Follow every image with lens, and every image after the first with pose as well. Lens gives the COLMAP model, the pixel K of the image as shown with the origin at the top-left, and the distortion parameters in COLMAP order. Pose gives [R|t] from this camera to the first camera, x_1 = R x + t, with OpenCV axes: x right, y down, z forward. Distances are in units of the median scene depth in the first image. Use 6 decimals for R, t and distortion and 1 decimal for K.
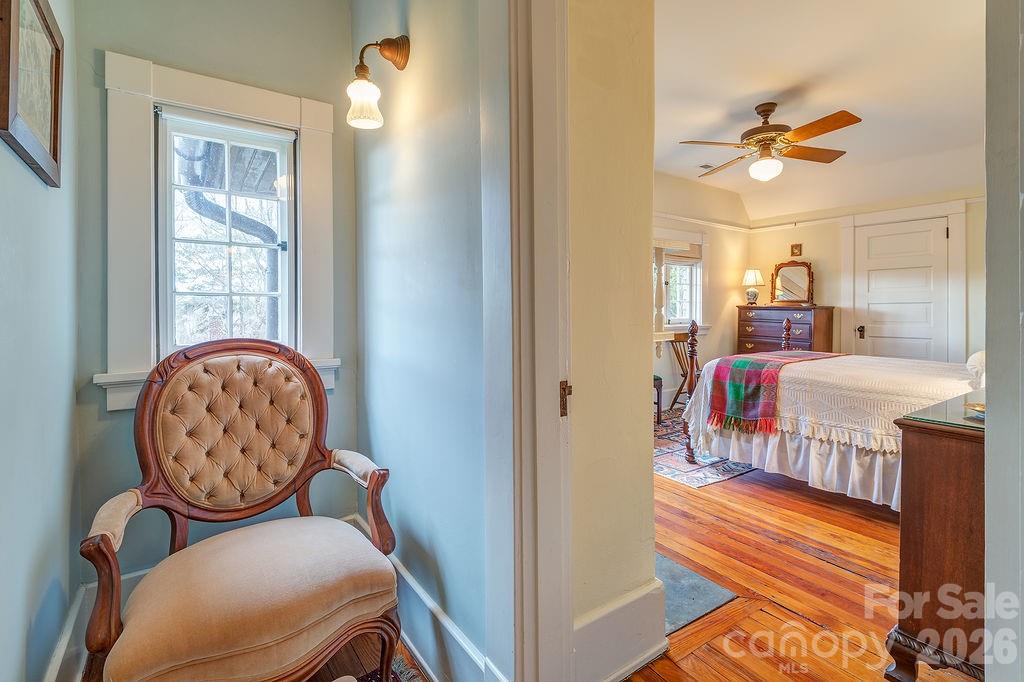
lens RADIAL K [[471.6, 0, 510.0], [0, 471.6, 303.5], [0, 0, 1]] dist [0.000330, -0.000424]
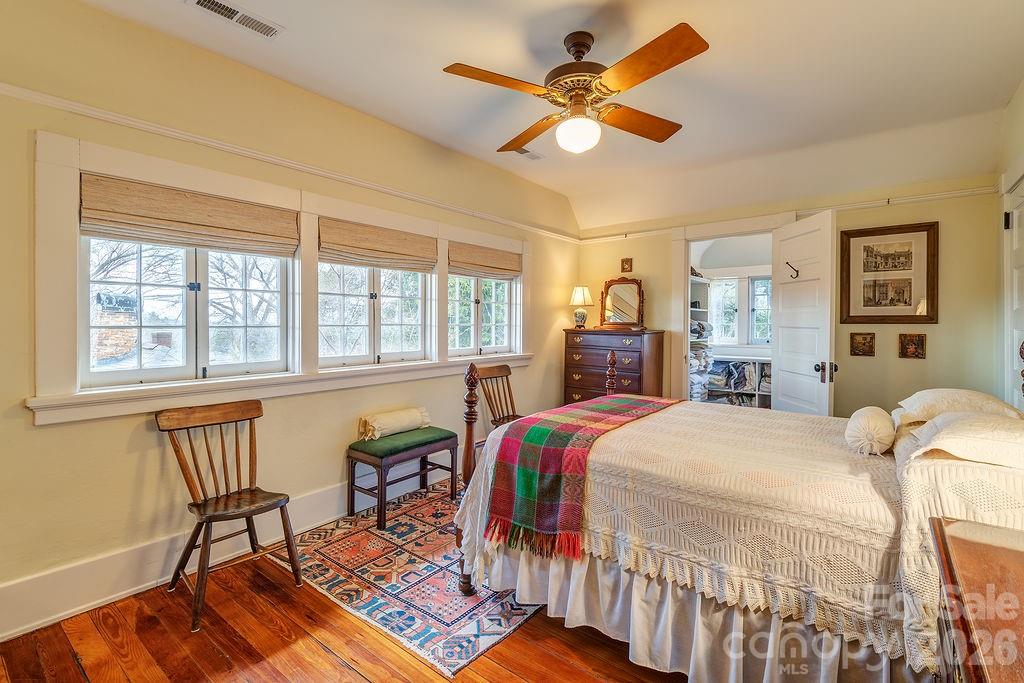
lens RADIAL K [[461.5, 0, 513.8], [0, 461.5, 327.8], [0, 0, 1]] dist [0.000446, -0.000035]
pose [[0.957718, -0.007883, 0.287601, 0.279116], [0.002670, 0.999825, 0.018515, -0.023589], [-0.287696, -0.016964, 0.957571, 0.417685]]
